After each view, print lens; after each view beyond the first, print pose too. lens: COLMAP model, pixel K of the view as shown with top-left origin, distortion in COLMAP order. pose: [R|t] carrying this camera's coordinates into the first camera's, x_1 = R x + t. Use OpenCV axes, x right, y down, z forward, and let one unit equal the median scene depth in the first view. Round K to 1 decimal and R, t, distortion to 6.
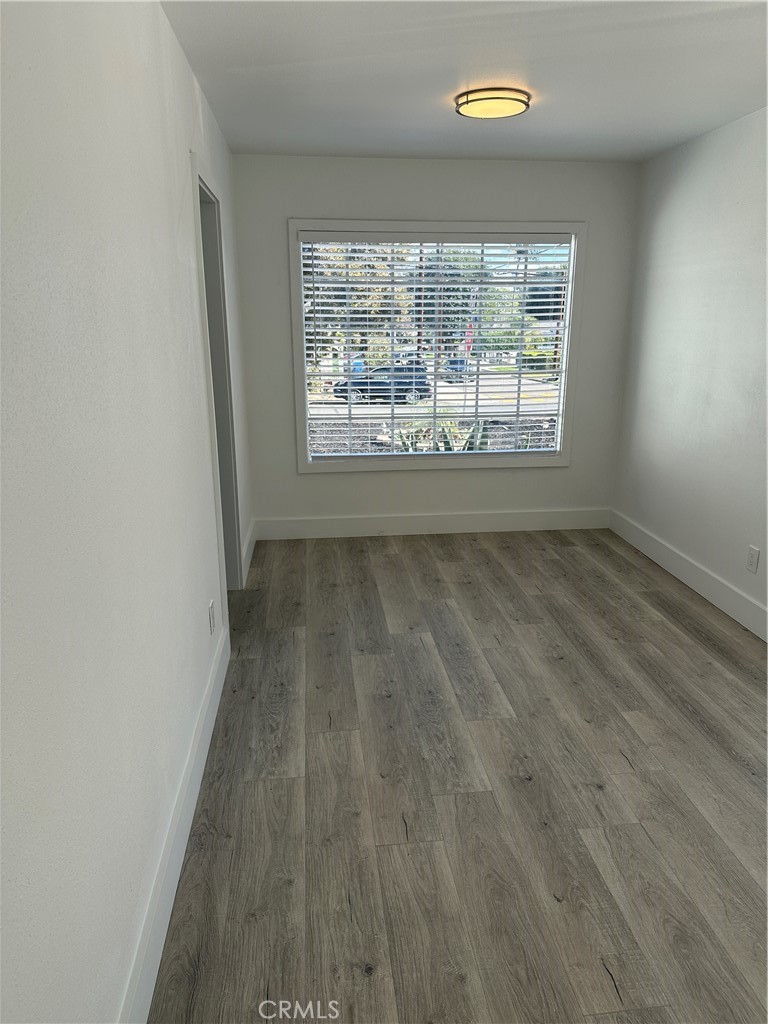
lens RADIAL K [[717.6, 0, 376.0], [0, 717.6, 505.1], [0, 0, 1]] dist [0.018015, -0.034652]
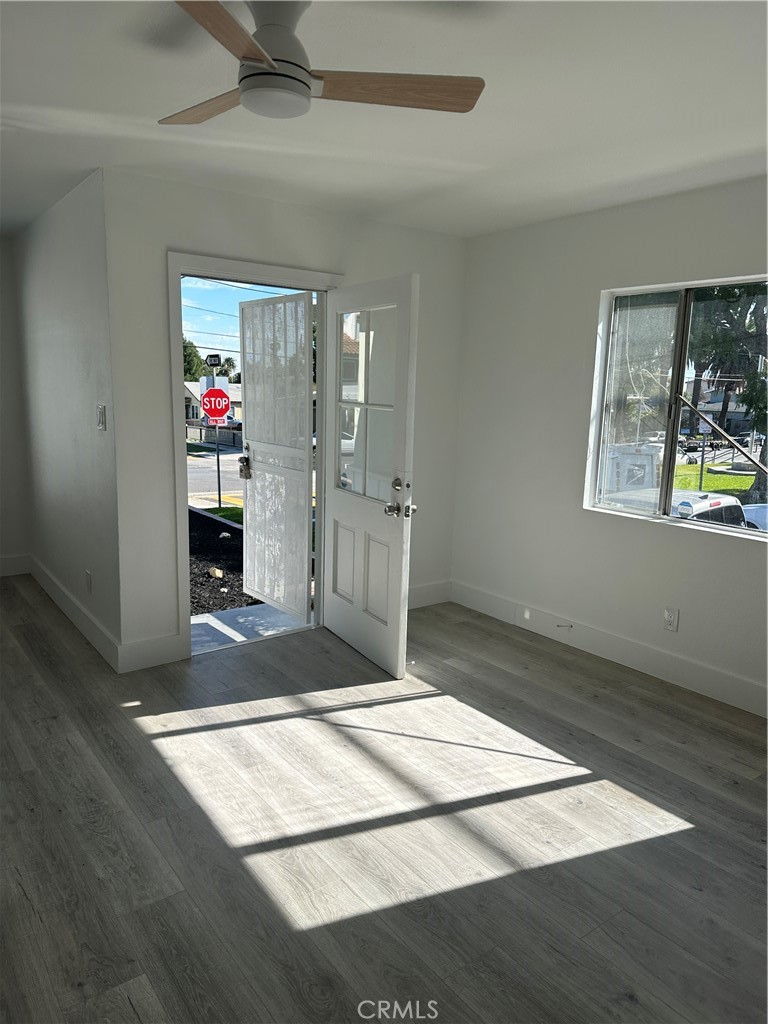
lens RADIAL K [[717.6, 0, 378.6], [0, 717.6, 513.4], [0, 0, 1]] dist [0.018015, -0.034652]
pose [[0.858649, -0.066052, 0.508290, 0.372177], [0.103522, 0.993574, -0.045763, 0.073896], [-0.502001, 0.091914, 0.859969, -0.282616]]
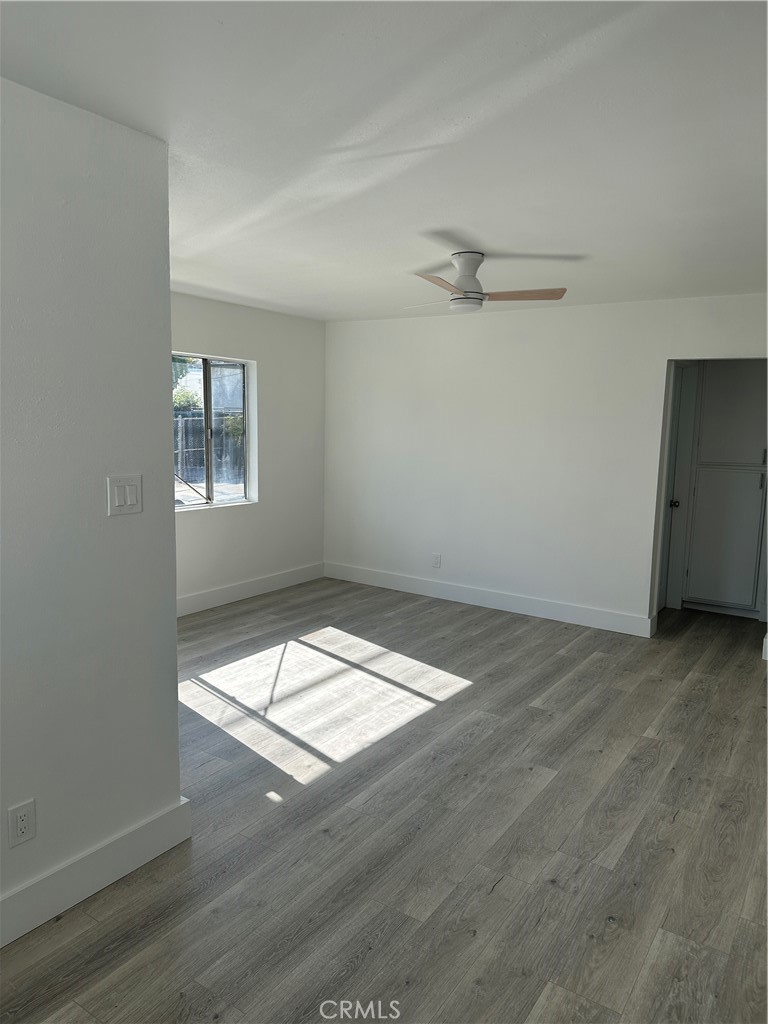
lens RADIAL K [[717.6, 0, 387.5], [0, 717.6, 512.9], [0, 0, 1]] dist [0.018015, -0.034652]
pose [[-0.776375, -0.093599, 0.623283, -0.072420], [0.144772, 0.935987, 0.320889, -0.347077], [-0.613419, 0.339363, -0.713126, 1.256994]]
